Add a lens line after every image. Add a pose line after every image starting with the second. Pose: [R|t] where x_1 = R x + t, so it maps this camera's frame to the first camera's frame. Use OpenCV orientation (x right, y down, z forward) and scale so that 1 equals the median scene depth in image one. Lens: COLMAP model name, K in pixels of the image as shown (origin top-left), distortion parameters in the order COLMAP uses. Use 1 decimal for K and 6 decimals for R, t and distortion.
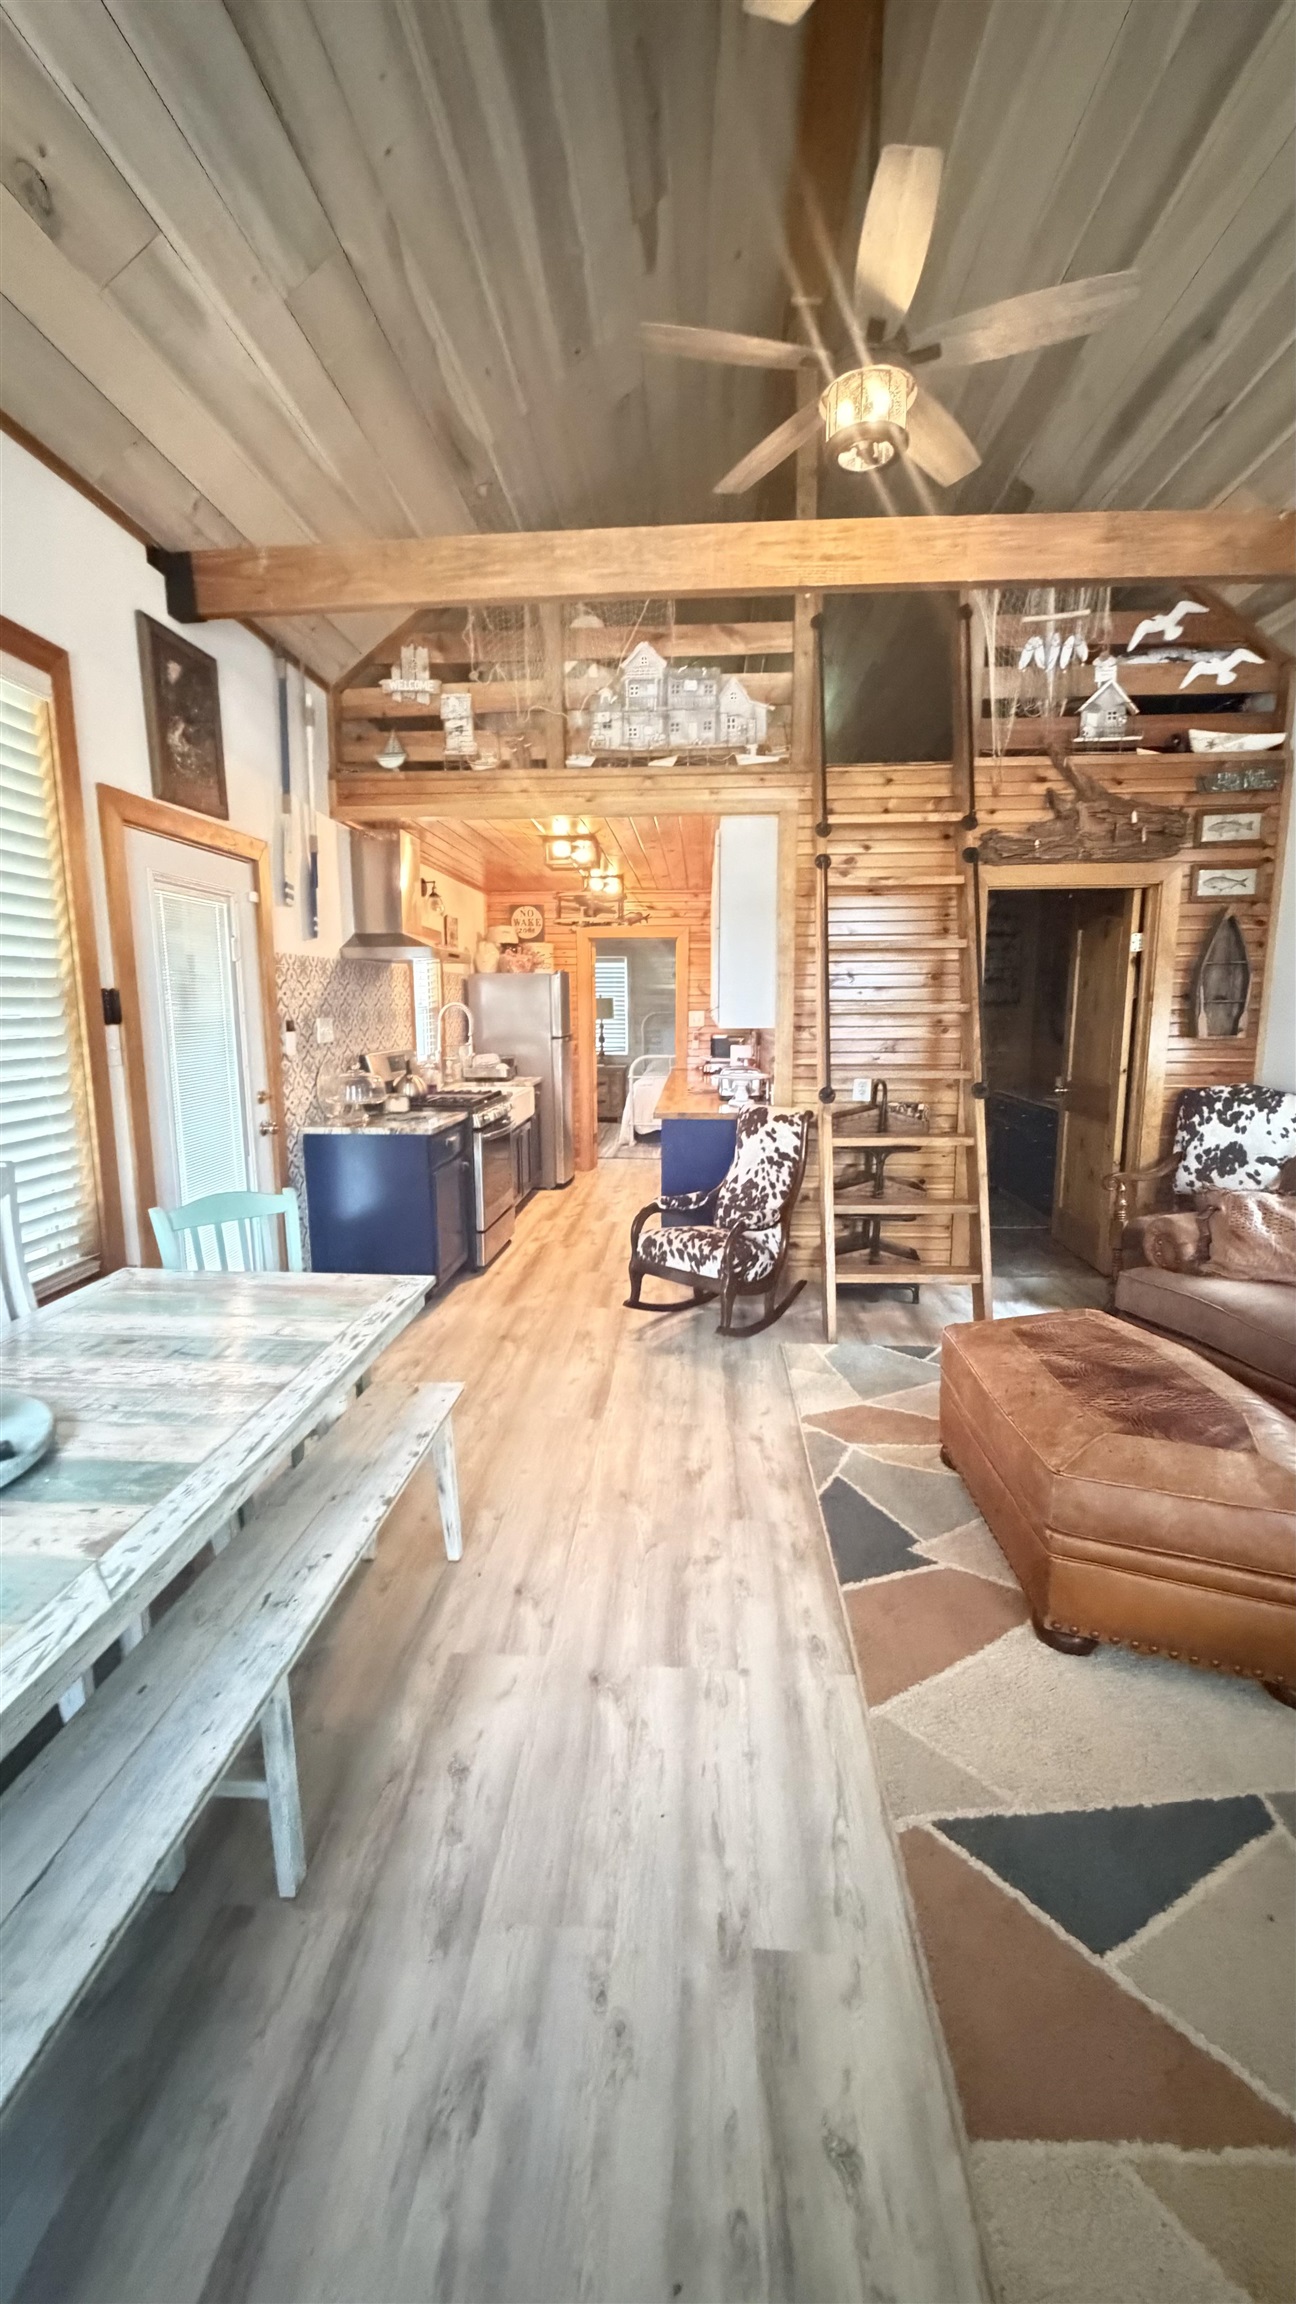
lens RADIAL K [[917.3, 0, 648.0], [0, 917.3, 1147.5], [0, 0, 1]] dist [0.000071, 0.000045]
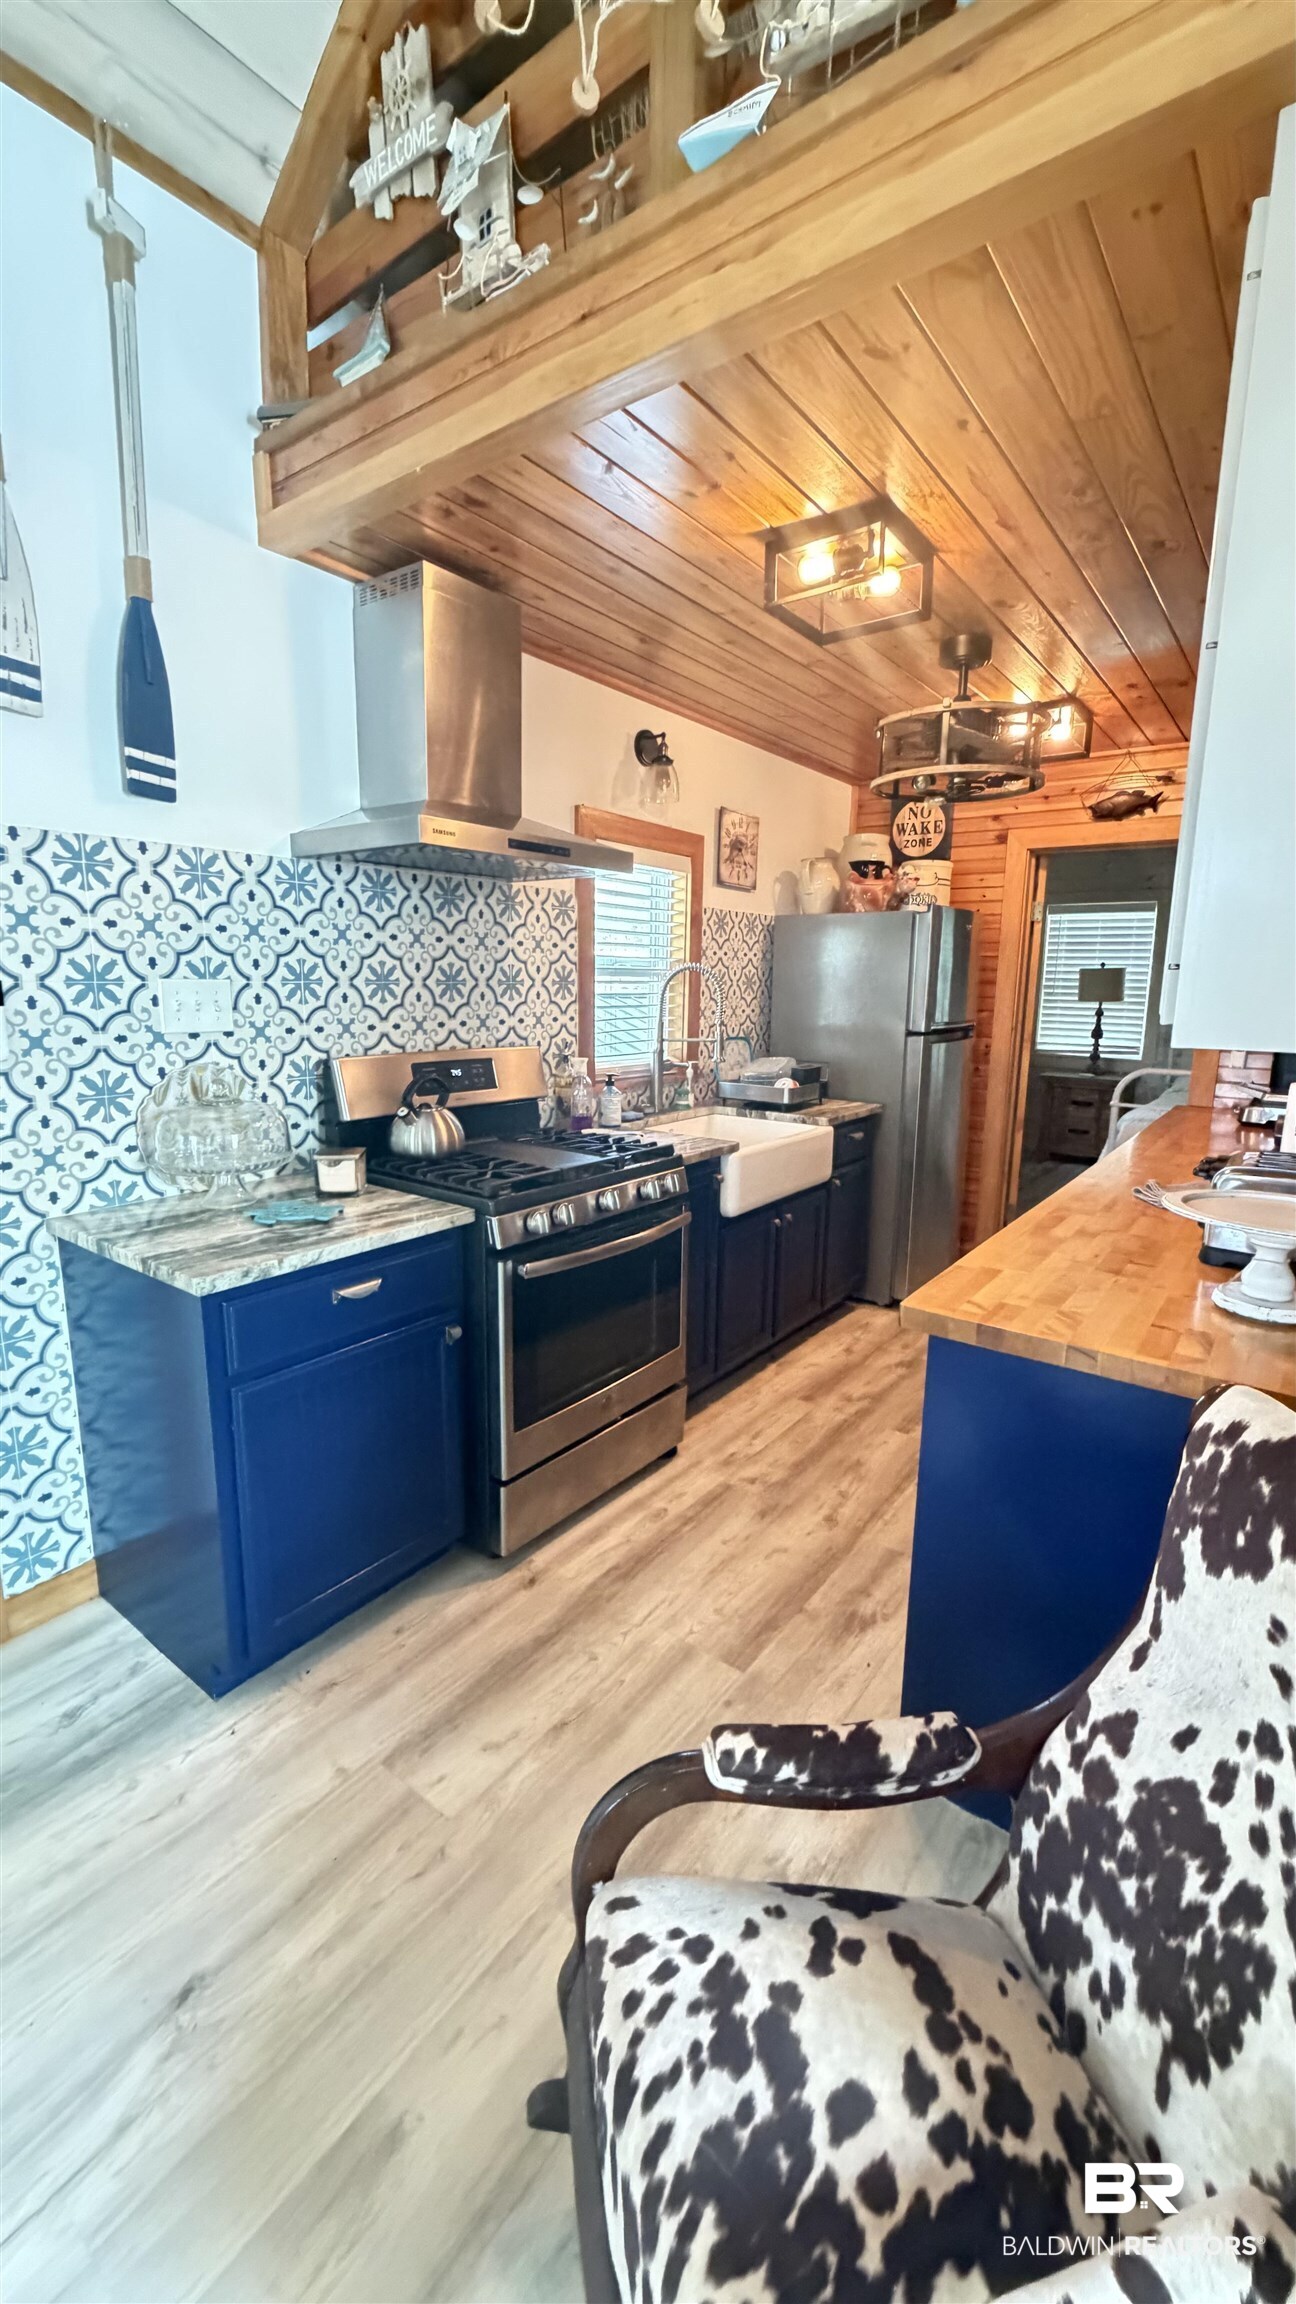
lens RADIAL K [[917.3, 0, 648.0], [0, 917.3, 1147.5], [0, 0, 1]] dist [0.000071, 0.000045]
pose [[0.834207, 0.118718, -0.538521, 0.091392], [-0.104058, 0.992897, 0.057693, -0.096720], [0.541545, 0.007909, 0.840635, 0.663062]]
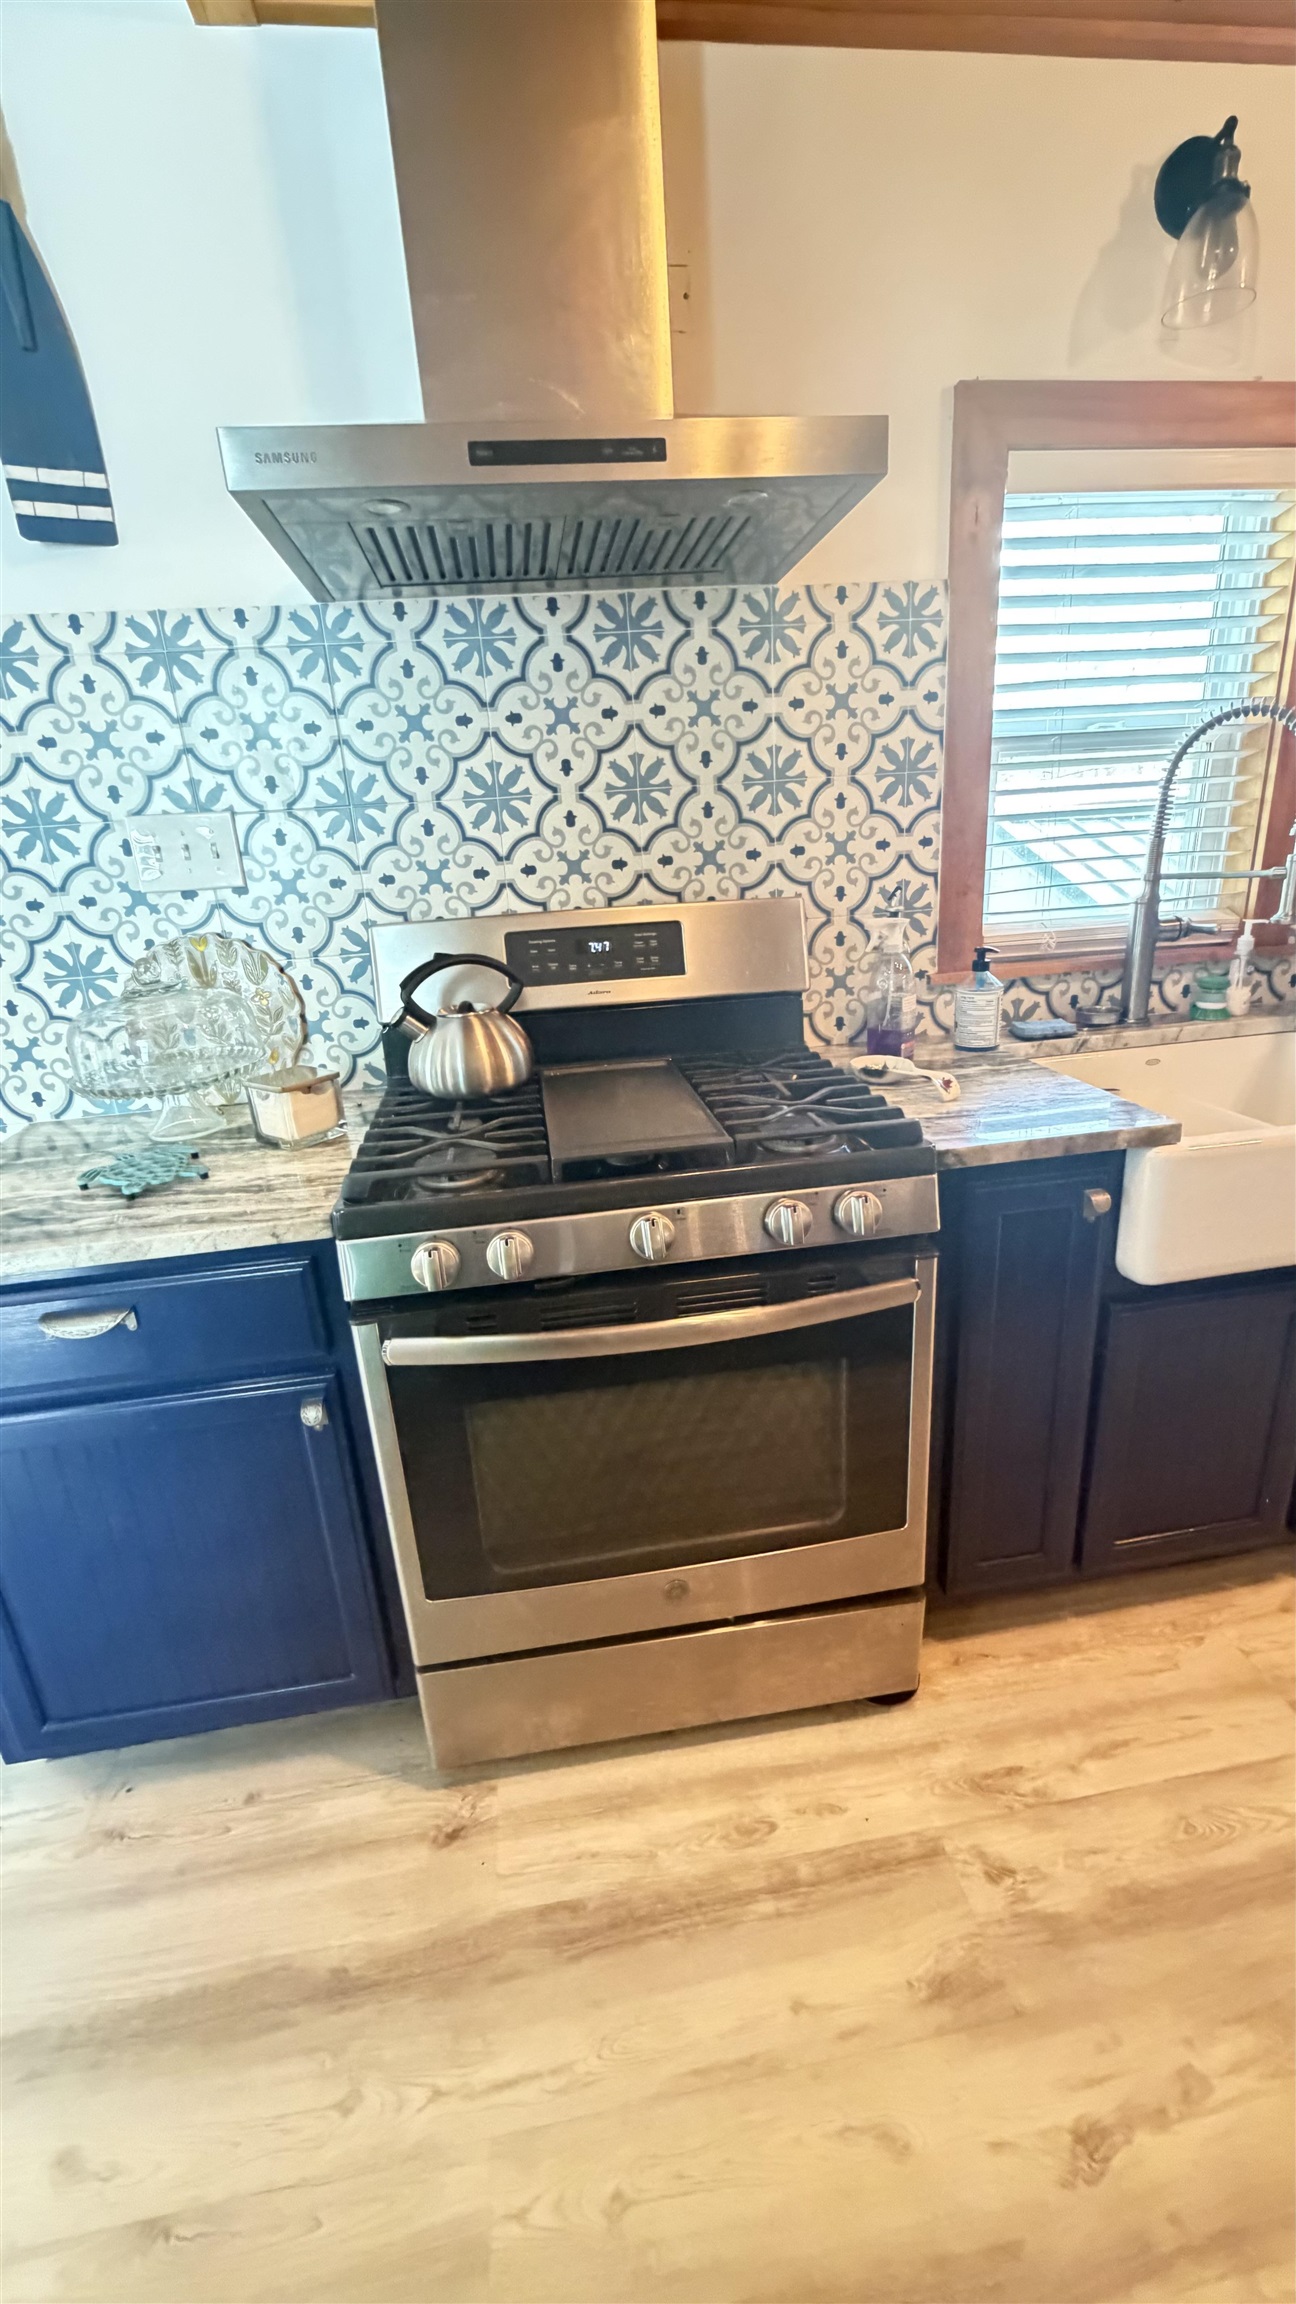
lens RADIAL K [[917.4, 0, 652.7], [0, 917.4, 1144.7], [0, 0, 1]] dist [0.000651, -0.000044]
pose [[0.206331, 0.309659, -0.928191, 0.026653], [-0.091374, 0.950555, 0.296809, -0.127974], [0.974207, 0.023571, 0.224424, 0.992874]]
